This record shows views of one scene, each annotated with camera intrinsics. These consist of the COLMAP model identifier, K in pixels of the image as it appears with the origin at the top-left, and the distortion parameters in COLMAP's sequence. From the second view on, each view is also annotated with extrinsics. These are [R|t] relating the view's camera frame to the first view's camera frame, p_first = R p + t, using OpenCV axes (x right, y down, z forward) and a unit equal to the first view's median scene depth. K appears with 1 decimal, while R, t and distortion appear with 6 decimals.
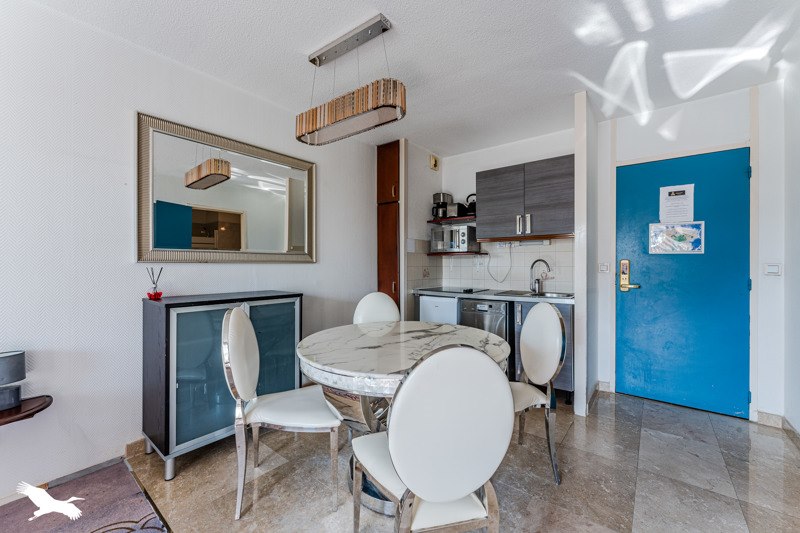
lens RADIAL K [[332.7, 0, 384.8], [0, 332.7, 263.0], [0, 0, 1]] dist [-0.000068, -0.000015]
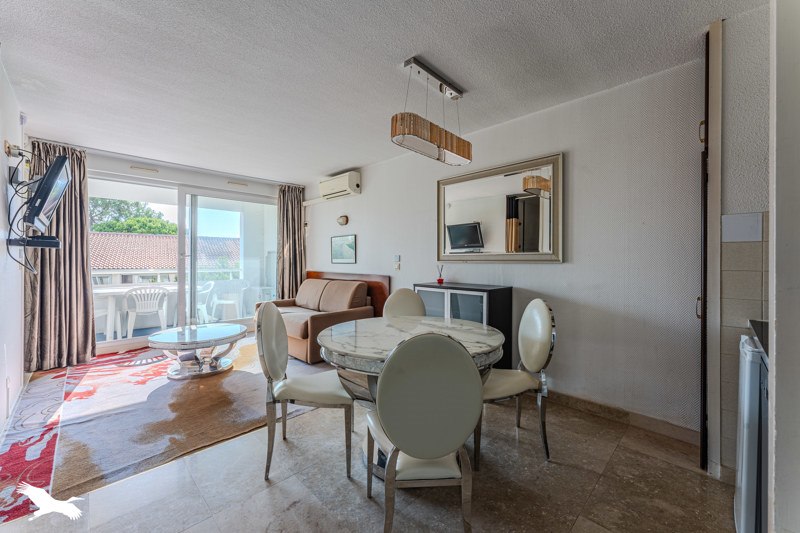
lens RADIAL K [[317.3, 0, 400.0], [0, 317.3, 266.5], [0, 0, 1]] dist [-0.000243, 0.000002]
pose [[-0.099793, 0.011183, -0.994945, 0.903301], [-0.006130, 0.999911, 0.011854, 0.003641], [0.994989, 0.007282, -0.099715, 0.849526]]
